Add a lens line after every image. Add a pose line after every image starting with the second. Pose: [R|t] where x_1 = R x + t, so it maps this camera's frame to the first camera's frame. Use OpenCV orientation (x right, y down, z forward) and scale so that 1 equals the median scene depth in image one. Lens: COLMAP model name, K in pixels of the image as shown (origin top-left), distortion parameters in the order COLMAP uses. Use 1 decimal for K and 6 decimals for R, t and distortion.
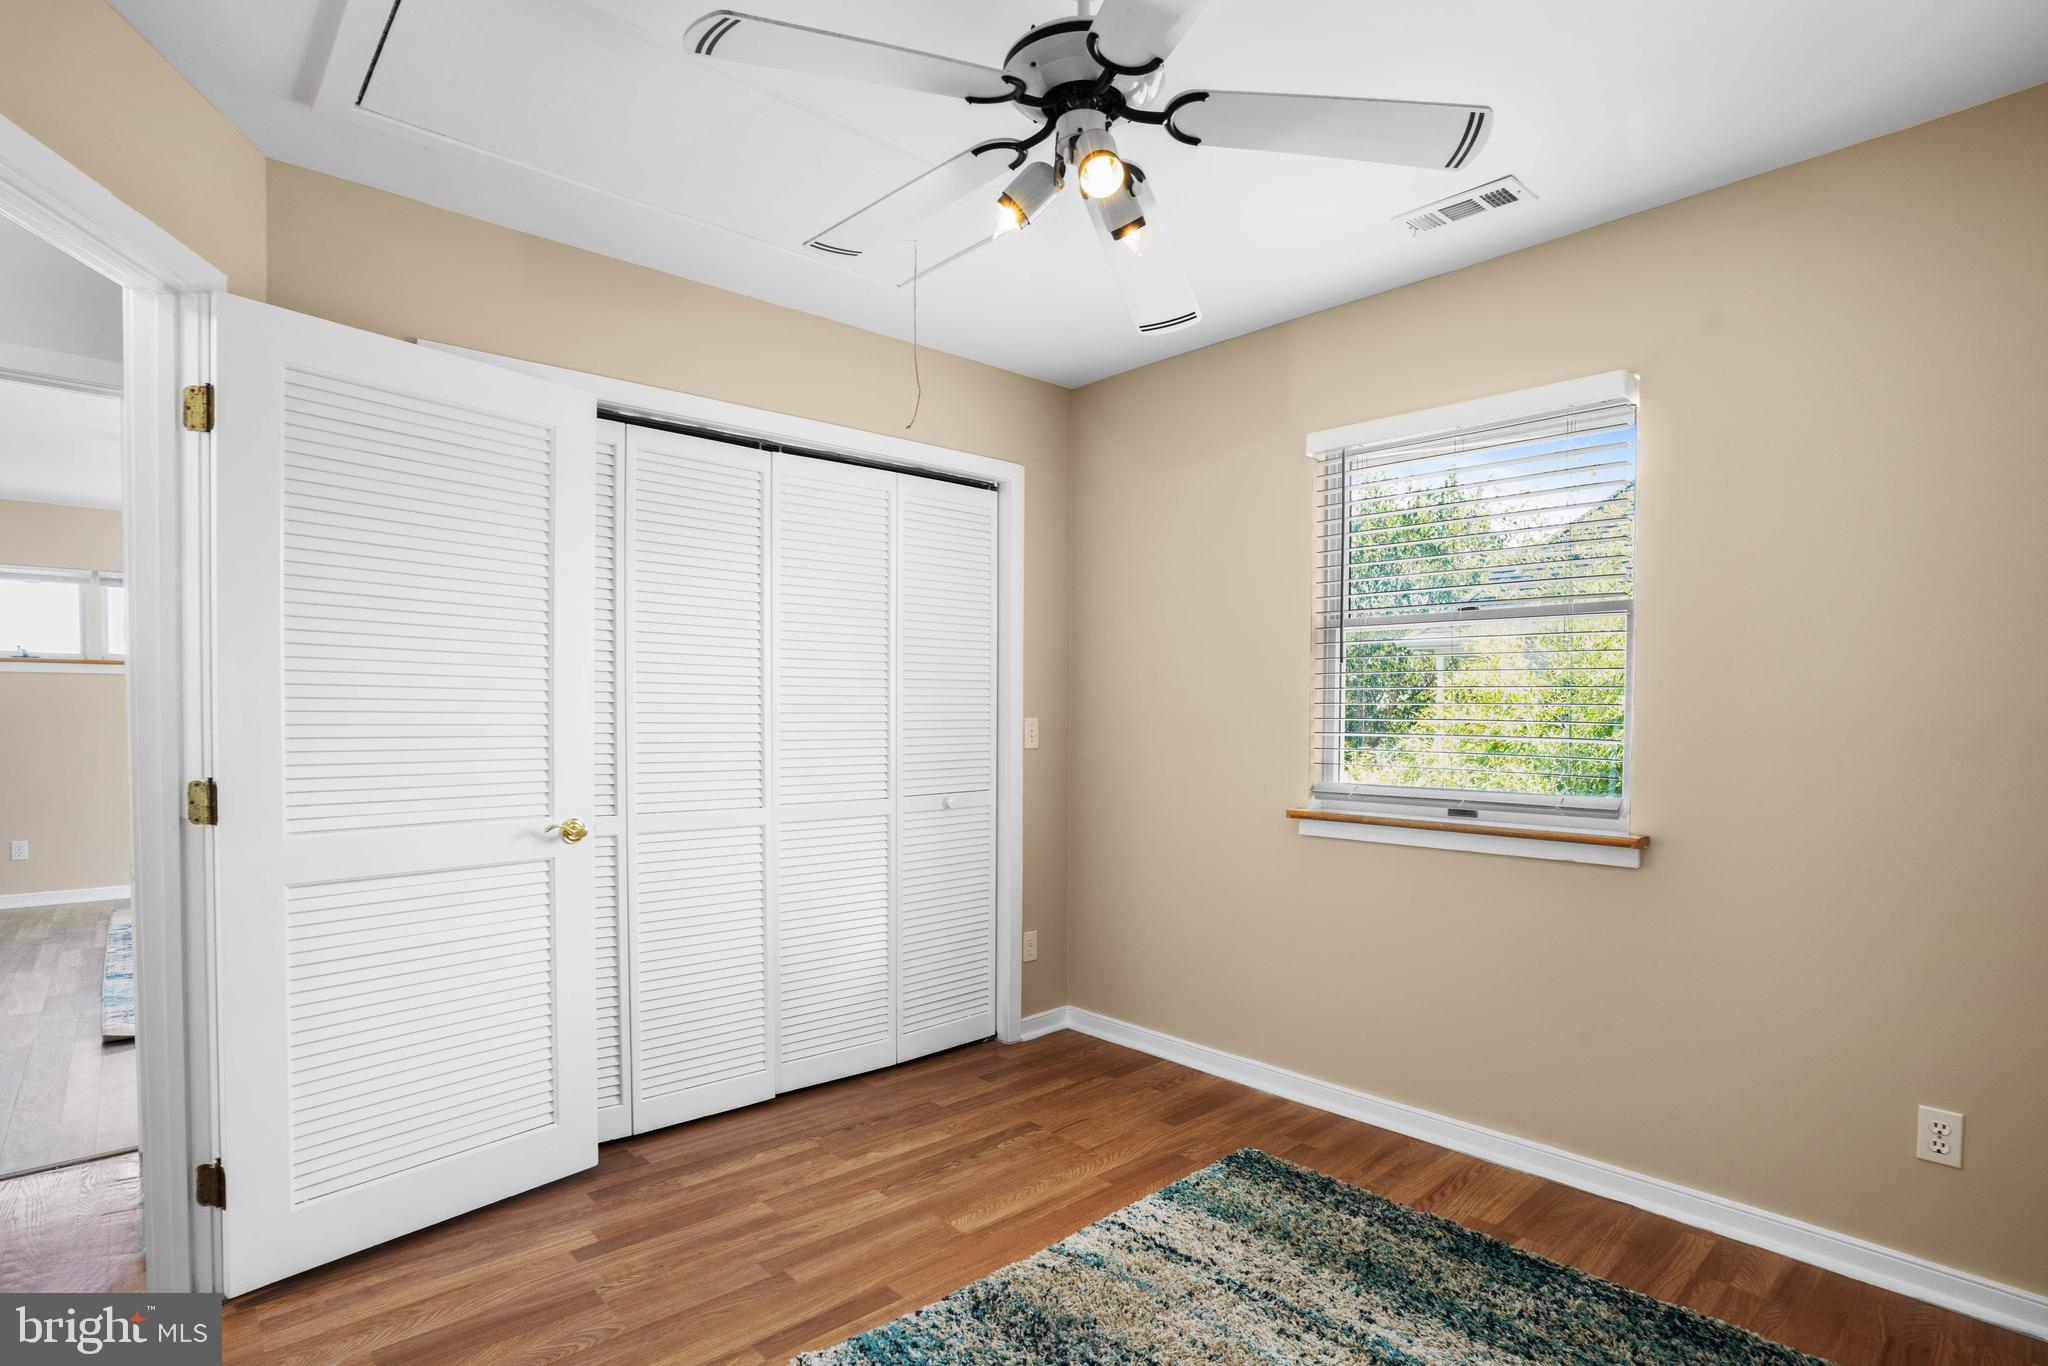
lens RADIAL K [[1010.7, 0, 1022.8], [0, 1010.7, 732.8], [0, 0, 1]] dist [-0.066070, 0.031107]
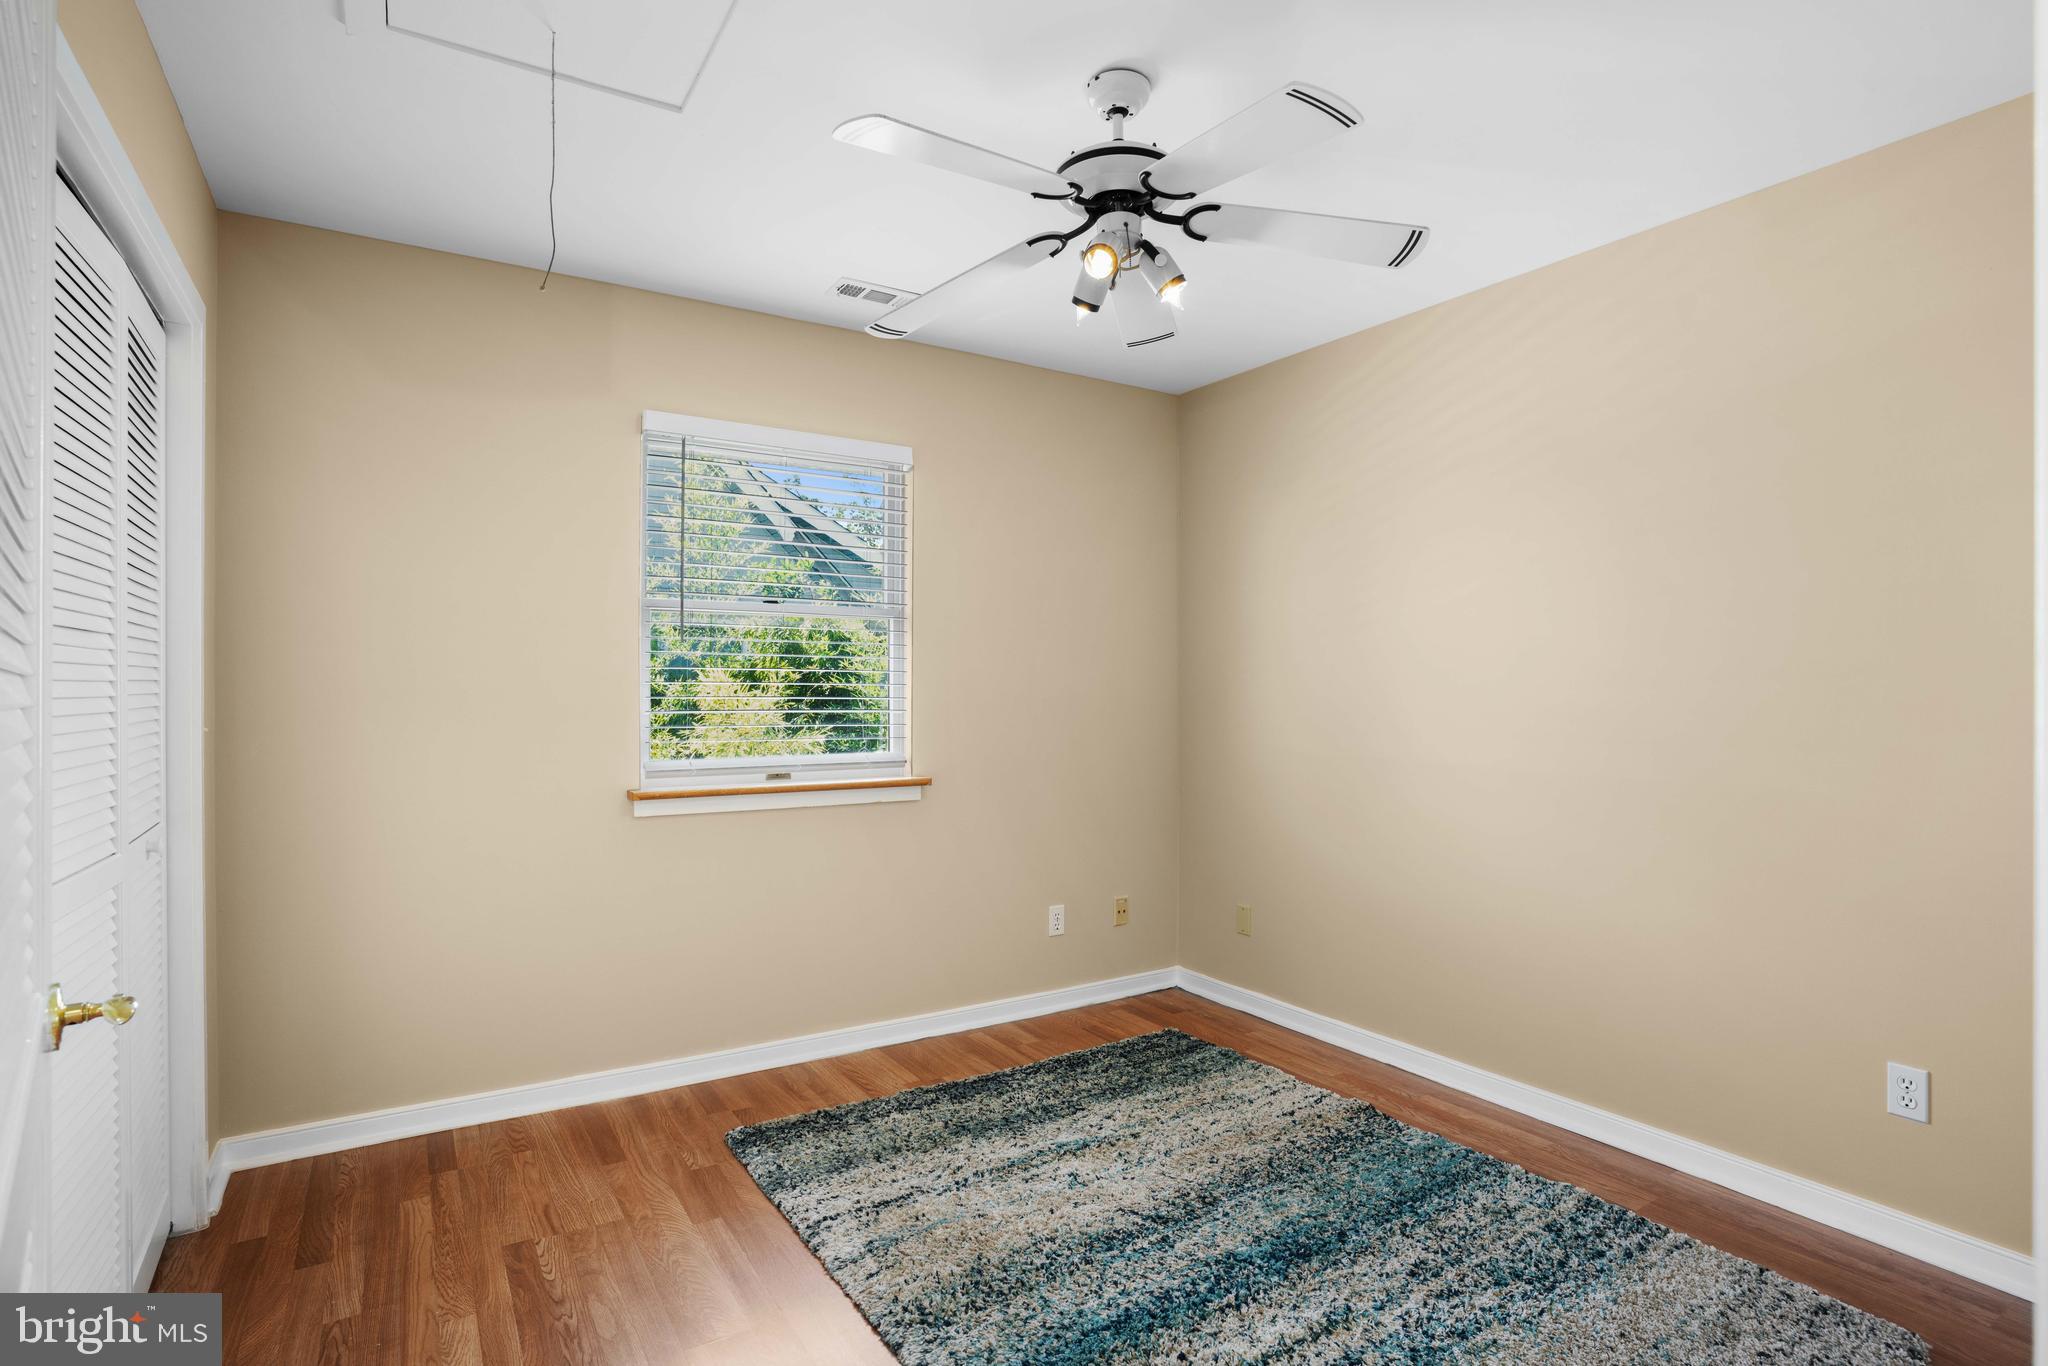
lens RADIAL K [[1007.0, 0, 1033.0], [0, 1007.0, 680.0], [0, 0, 1]] dist [-0.071096, 0.030110]
pose [[0.168771, 0.007974, 0.985623, -0.766220], [0.017387, 0.999788, -0.011066, -0.016120], [-0.985502, 0.019005, 0.168597, 0.587300]]
